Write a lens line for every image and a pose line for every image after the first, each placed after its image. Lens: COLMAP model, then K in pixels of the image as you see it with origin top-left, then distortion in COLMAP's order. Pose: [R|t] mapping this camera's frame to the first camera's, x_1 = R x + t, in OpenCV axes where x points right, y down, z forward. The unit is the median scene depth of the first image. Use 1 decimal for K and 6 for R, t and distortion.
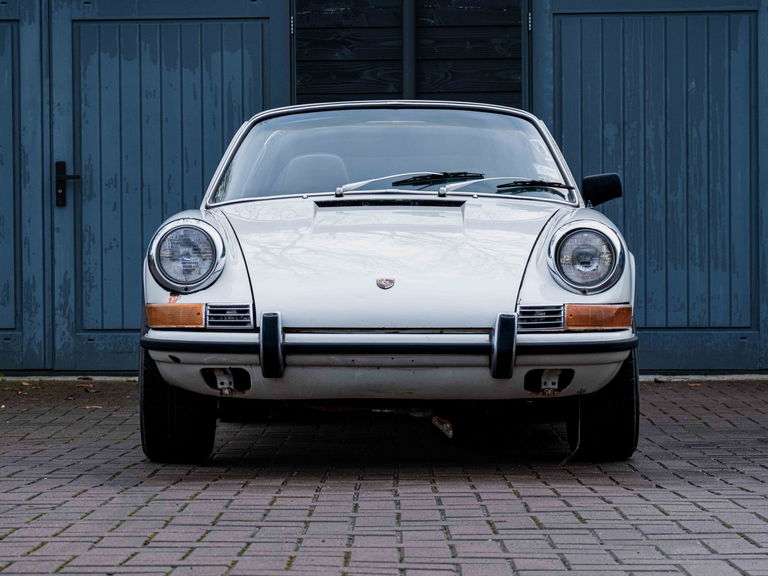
lens RADIAL K [[2040.2, 0, 382.3], [0, 2040.2, 289.6], [0, 0, 1]] dist [0.065761, 0.000000]
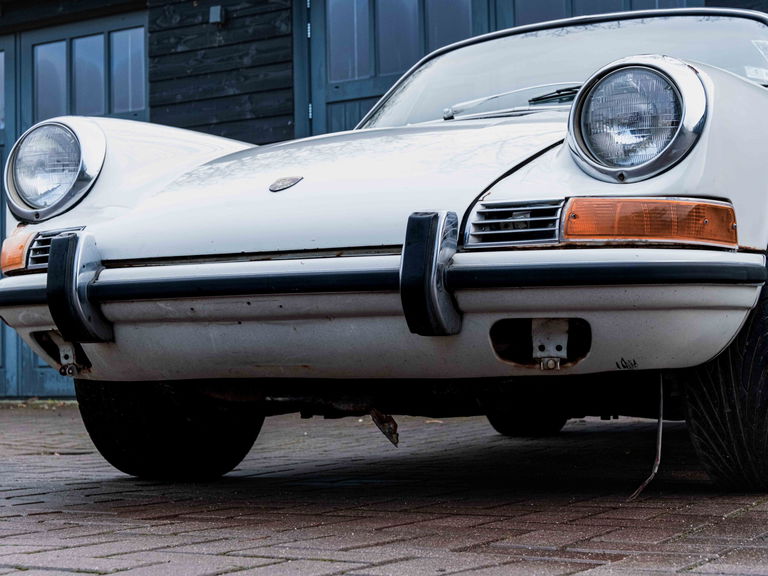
lens RADIAL K [[1412.1, 0, 384.9], [0, 1412.1, 288.6], [0, 0, 1]] dist [-0.231755, 0.000000]
pose [[0.918182, -0.032482, -0.394826, 0.188554], [0.012780, 0.998543, -0.052429, 0.049463], [0.395954, 0.043093, 0.917259, 0.646057]]
